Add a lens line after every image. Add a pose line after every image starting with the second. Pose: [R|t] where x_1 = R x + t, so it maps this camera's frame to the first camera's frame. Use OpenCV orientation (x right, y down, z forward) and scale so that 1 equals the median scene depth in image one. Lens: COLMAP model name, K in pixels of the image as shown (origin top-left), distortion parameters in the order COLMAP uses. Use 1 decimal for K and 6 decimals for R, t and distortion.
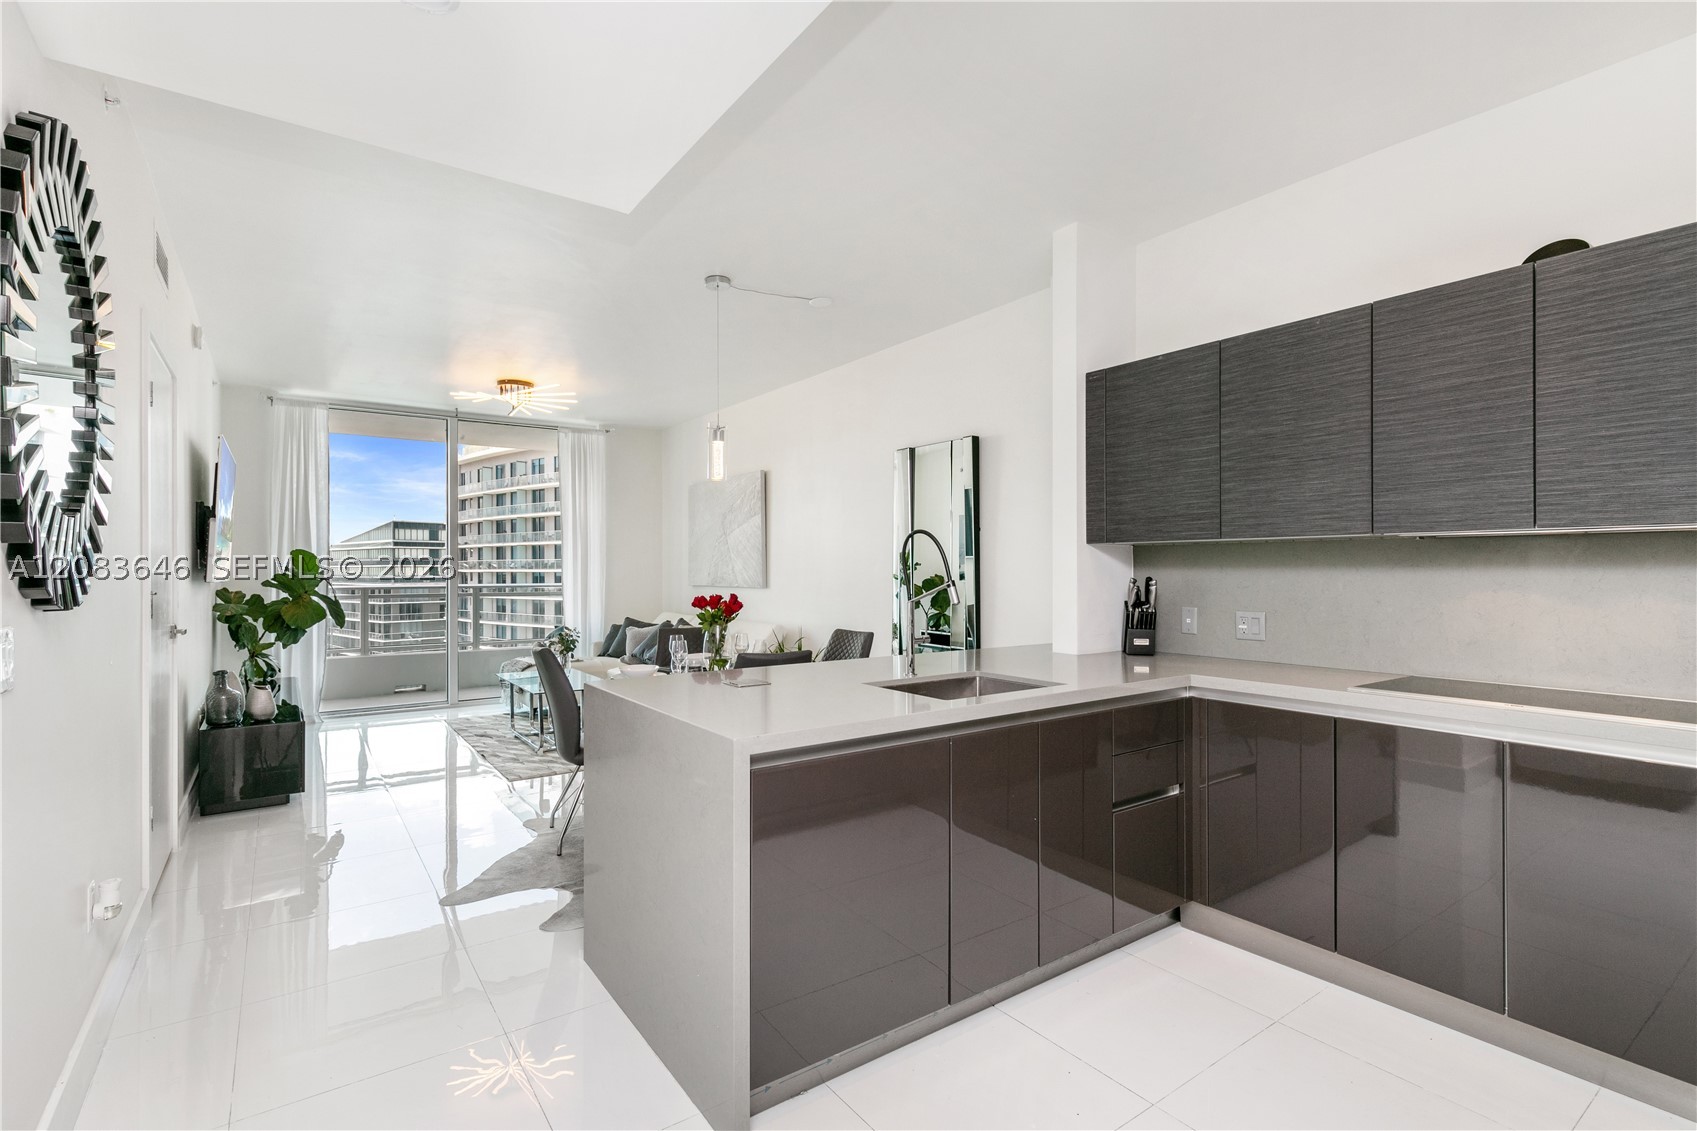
lens RADIAL K [[783.2, 0, 839.5], [0, 783.2, 566.0], [0, 0, 1]] dist [0.009042, -0.000271]
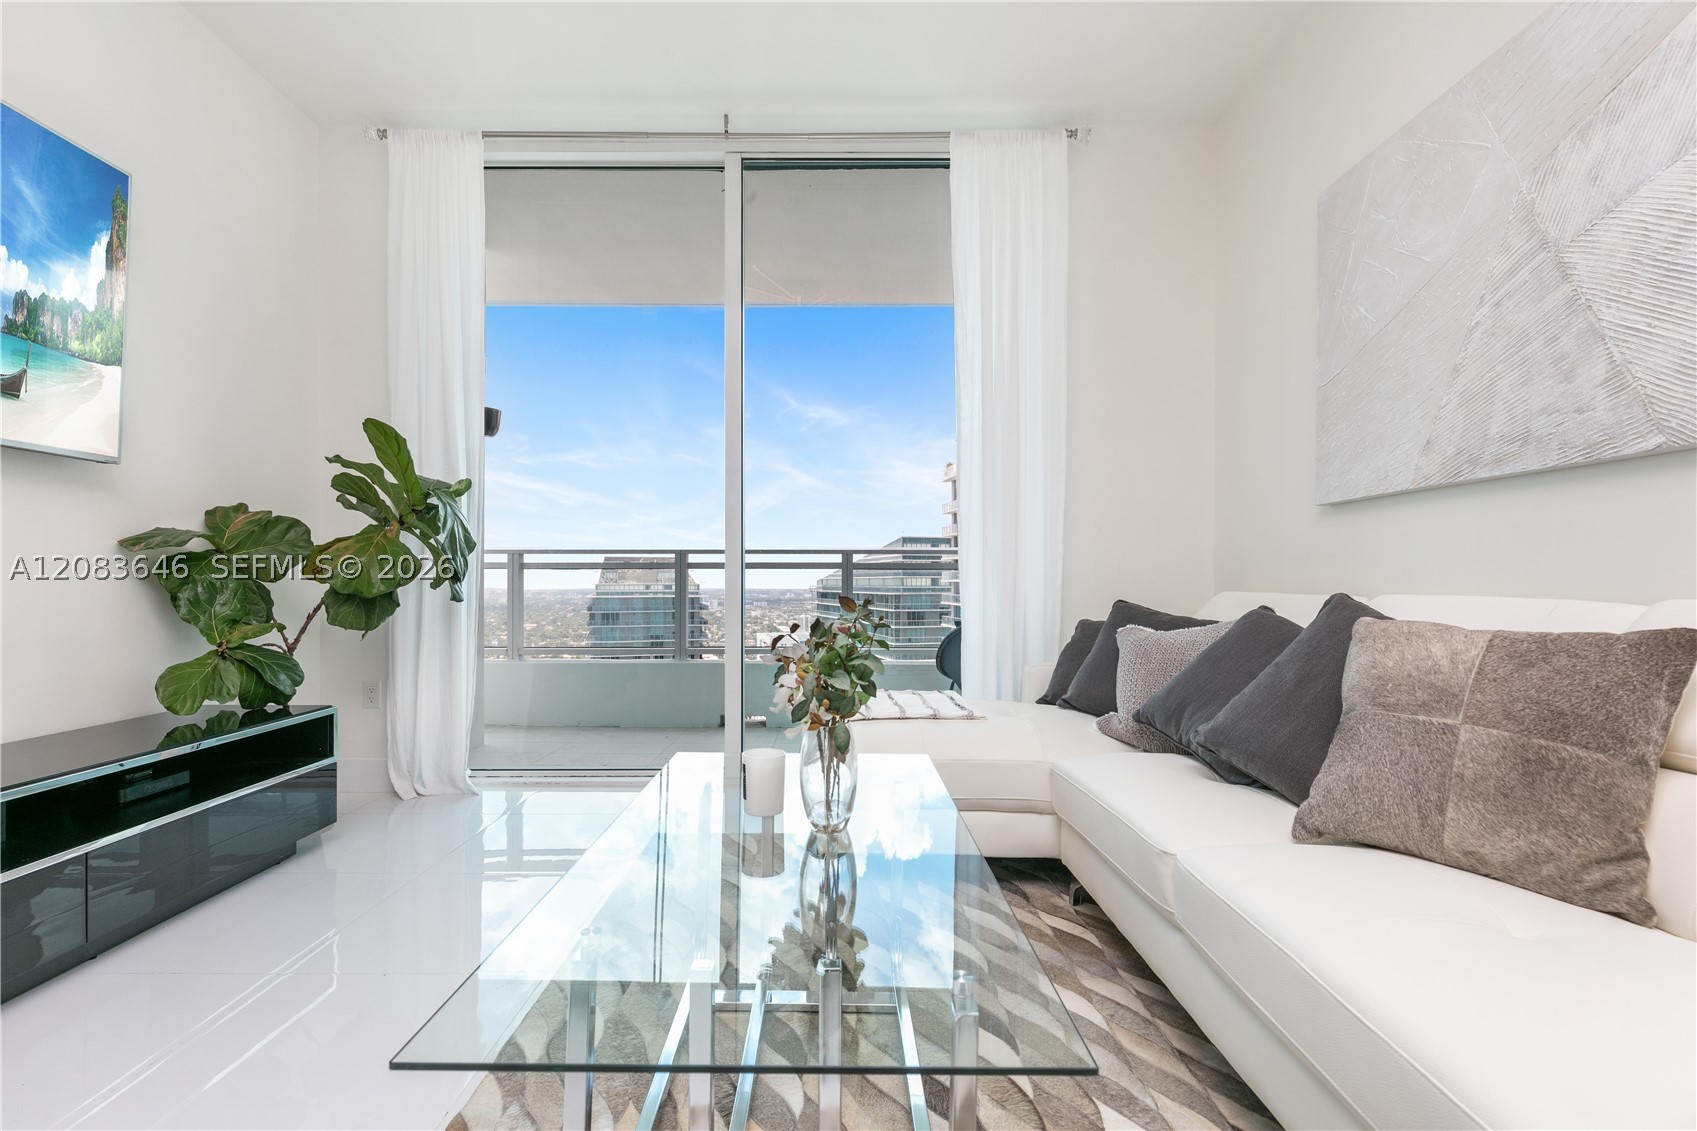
lens RADIAL K [[783.2, 0, 832.6], [0, 783.2, 582.3], [0, 0, 1]] dist [0.009042, -0.000271]
pose [[0.817319, 0.002935, -0.576178, -0.199822], [-0.001000, 0.999993, 0.003674, 0.065200], [0.576185, -0.002426, 0.817316, 0.734667]]
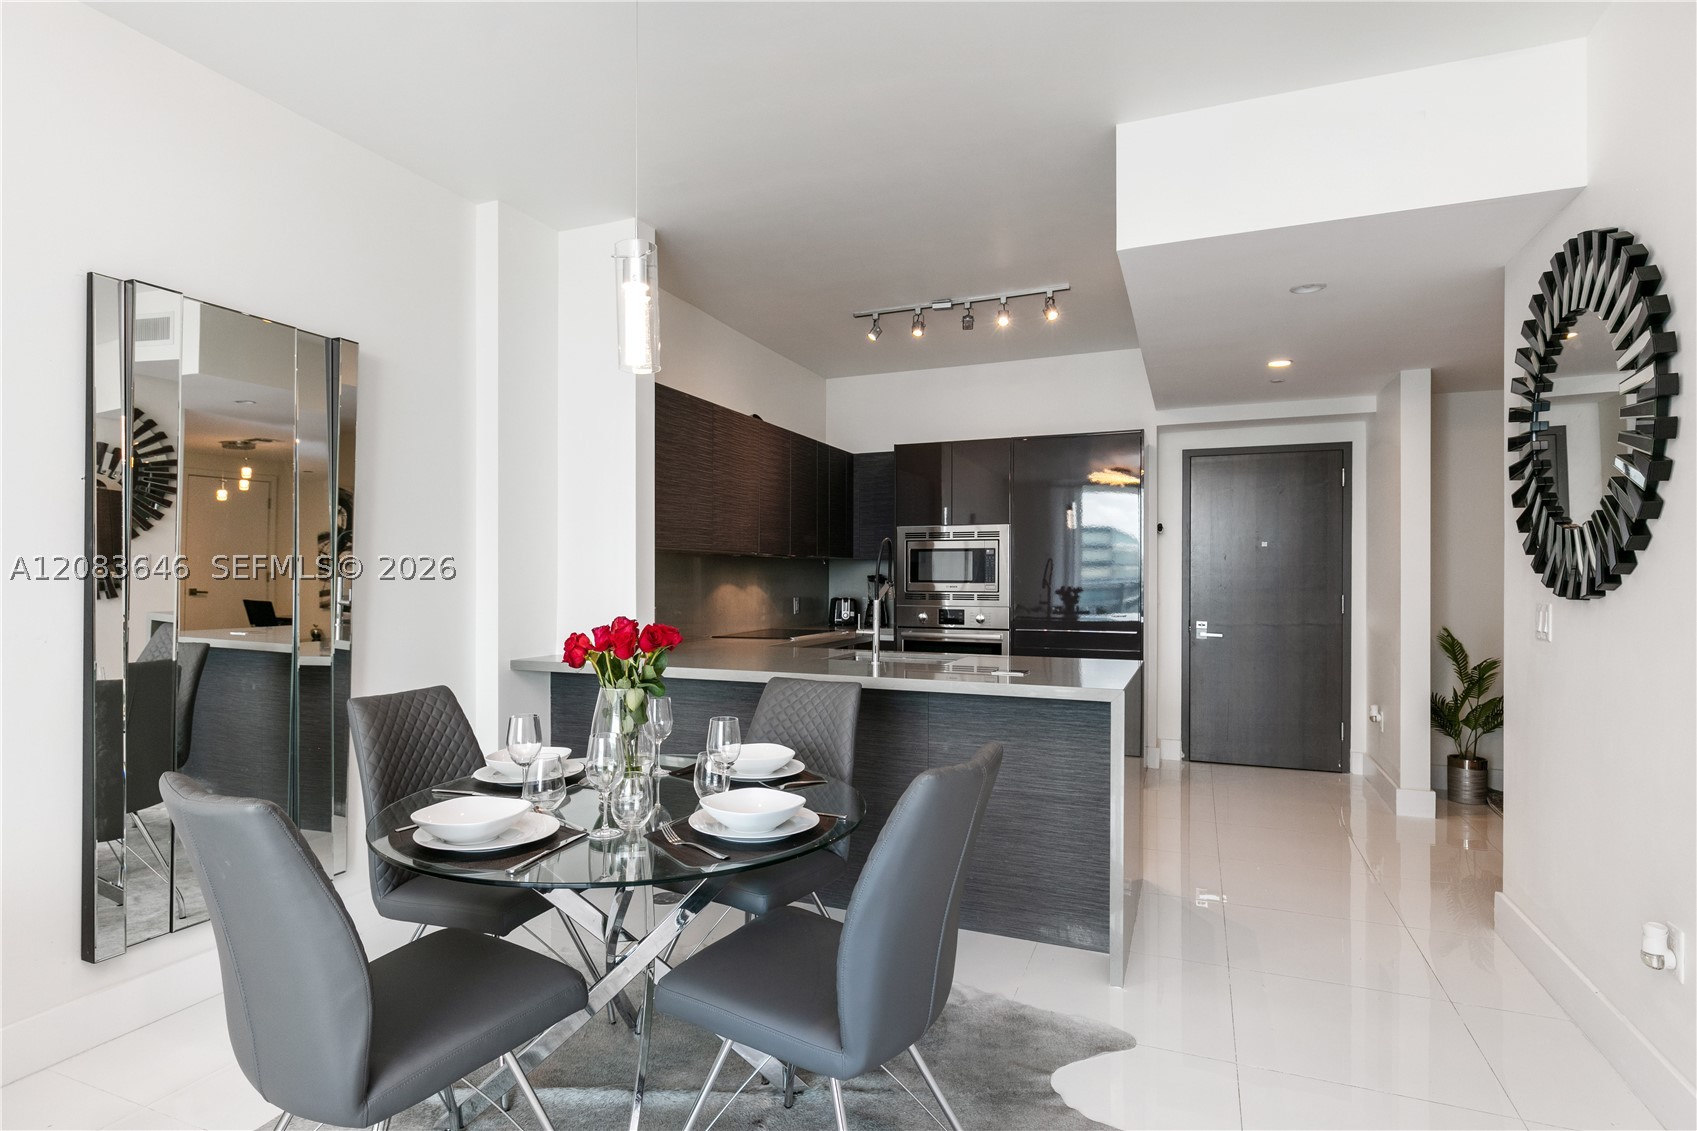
lens RADIAL K [[857.8, 0, 841.1], [0, 857.8, 577.0], [0, 0, 1]] dist [0.005273, -0.000050]
pose [[-0.531175, 0.000462, 0.847262, -0.390234], [-0.004653, 0.999983, -0.003462, 0.007489], [-0.847249, -0.005781, -0.531164, 0.700705]]
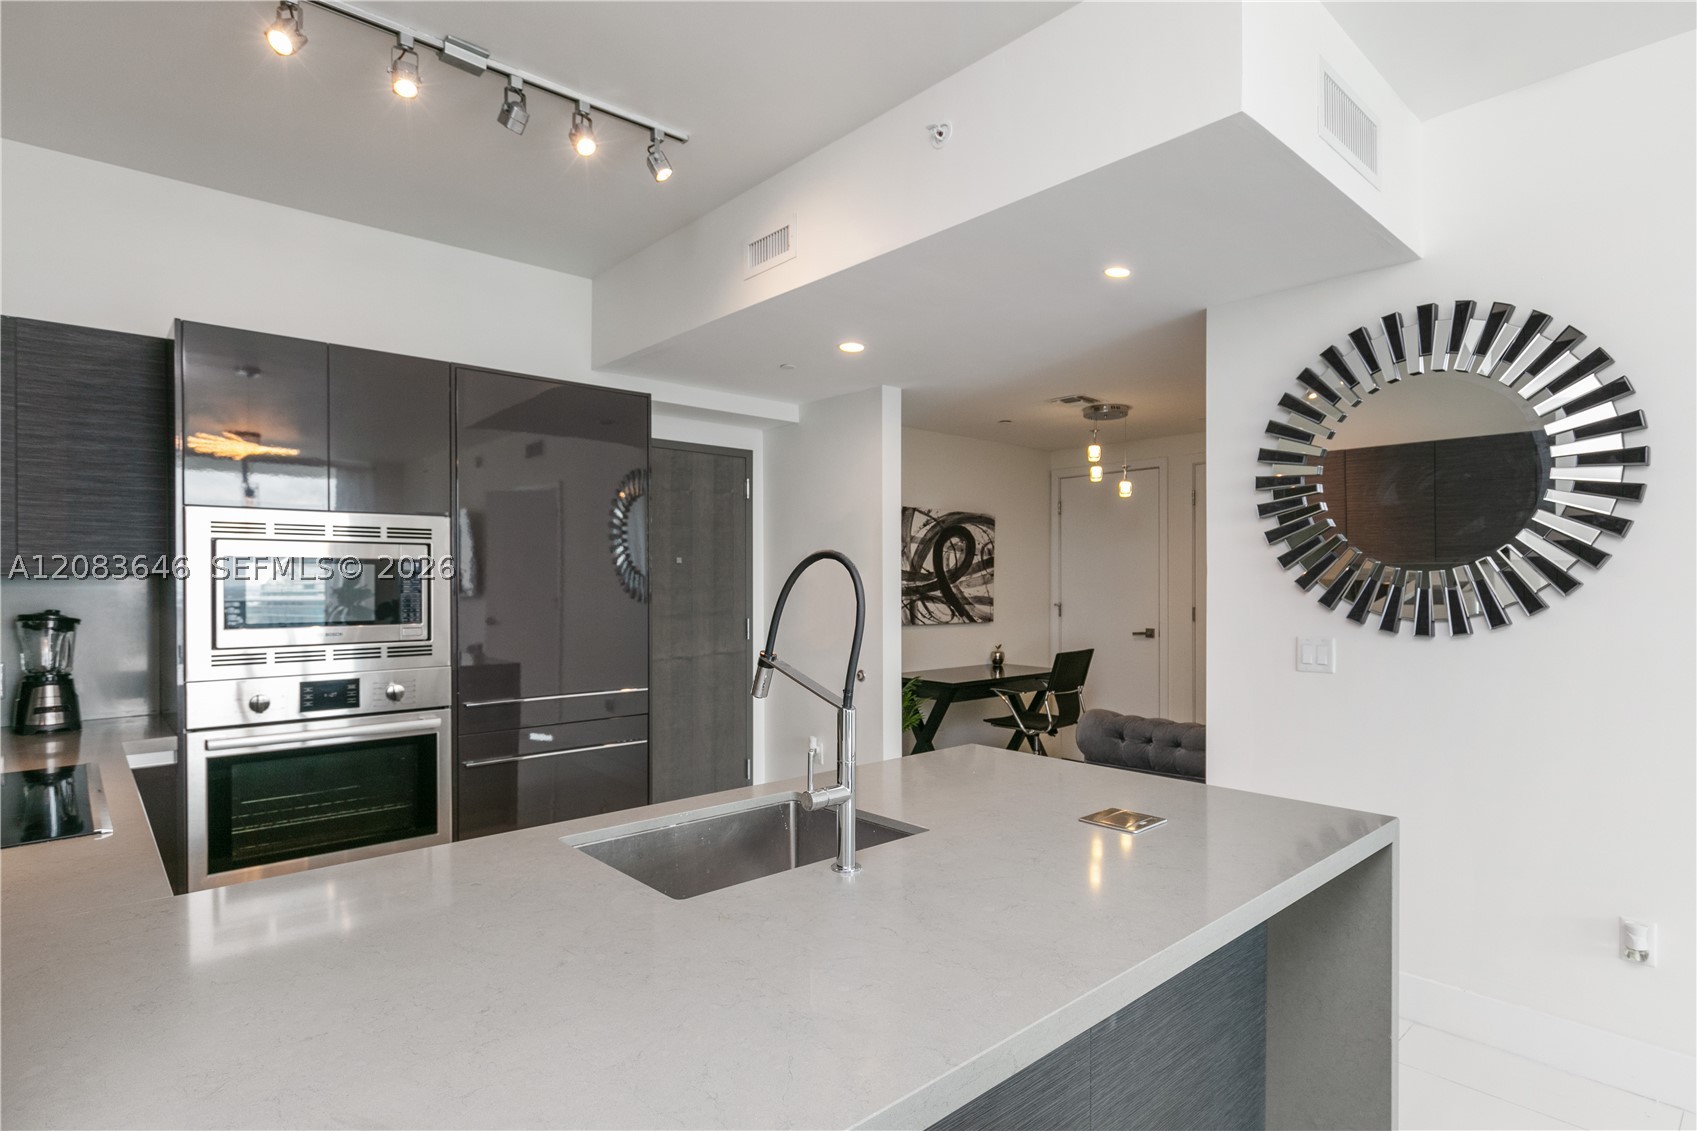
lens RADIAL K [[881.1, 0, 839.2], [0, 881.1, 592.1], [0, 0, 1]] dist [0.005853, -0.000592]
pose [[-0.993267, 0.001649, -0.115833, 0.066168], [0.000488, 0.999949, 0.010049, -0.011315], [0.115843, 0.009924, -0.993218, 0.619887]]
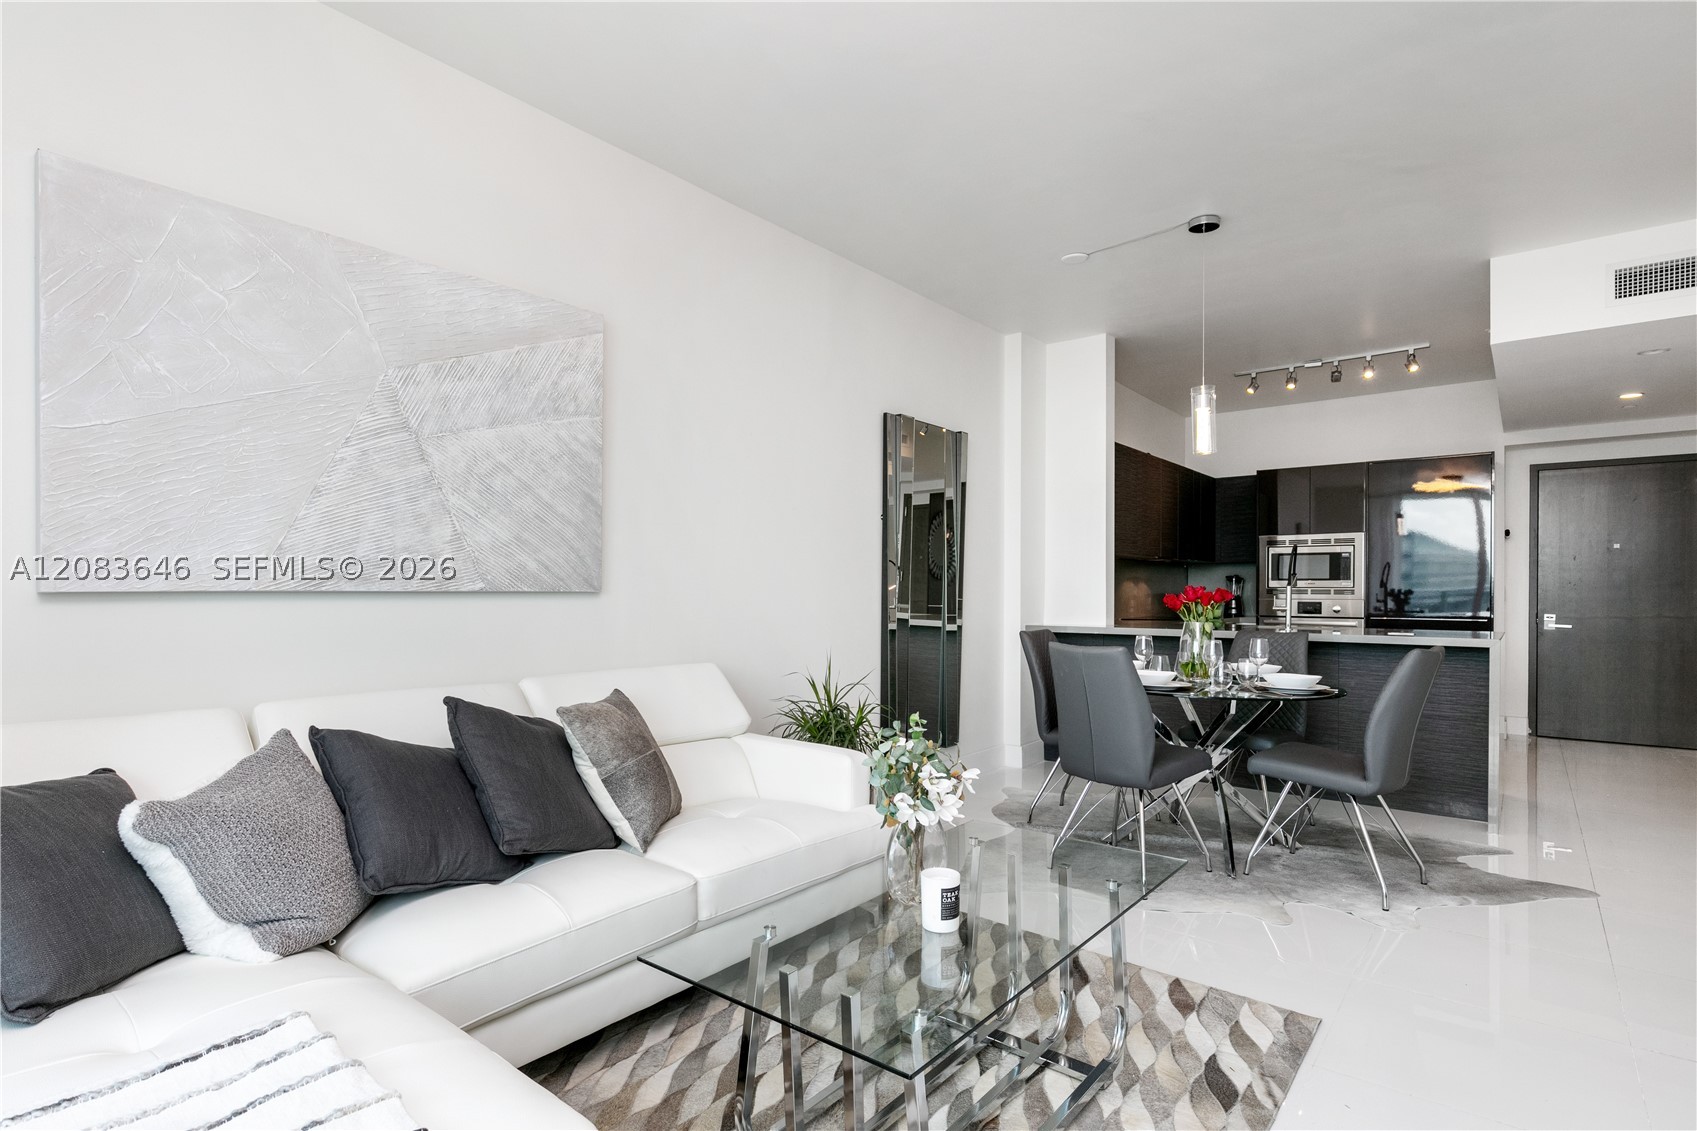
lens RADIAL K [[857.8, 0, 837.4], [0, 857.8, 591.8], [0, 0, 1]] dist [0.005273, -0.000050]
pose [[-0.274343, -0.000677, 0.961632, -0.582959], [-0.005949, 0.999982, -0.000993, 0.027914], [-0.961613, -0.005993, -0.274342, 1.001195]]
